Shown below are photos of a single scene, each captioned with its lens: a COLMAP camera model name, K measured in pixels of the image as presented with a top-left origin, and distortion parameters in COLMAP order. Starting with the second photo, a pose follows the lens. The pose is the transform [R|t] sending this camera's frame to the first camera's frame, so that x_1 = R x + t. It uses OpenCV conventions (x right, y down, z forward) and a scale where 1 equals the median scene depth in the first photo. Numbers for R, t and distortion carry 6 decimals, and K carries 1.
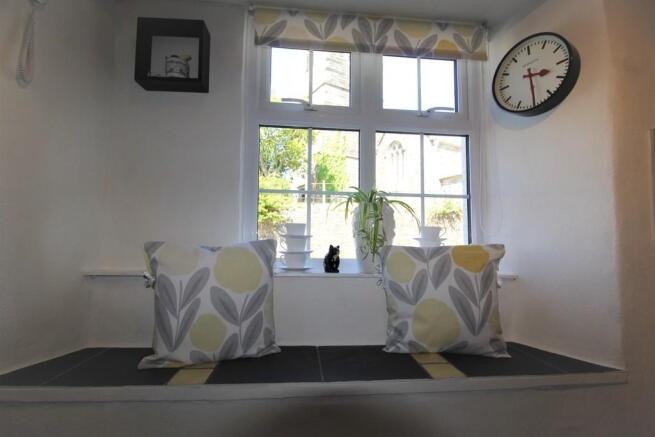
lens RADIAL K [[306.6, 0, 327.5], [0, 306.6, 218.5], [0, 0, 1]] dist [-0.003939, -0.000515]
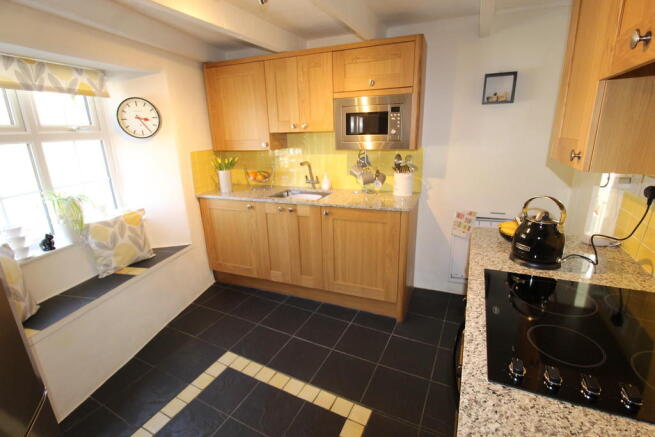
lens RADIAL K [[306.6, 0, 327.5], [0, 306.6, 218.5], [0, 0, 1]] dist [-0.003939, -0.000515]
pose [[0.274178, -0.274862, 0.921562, -0.943343], [-0.043762, 0.953726, 0.297475, -0.478431], [-0.960683, -0.121891, 0.249462, -0.688463]]
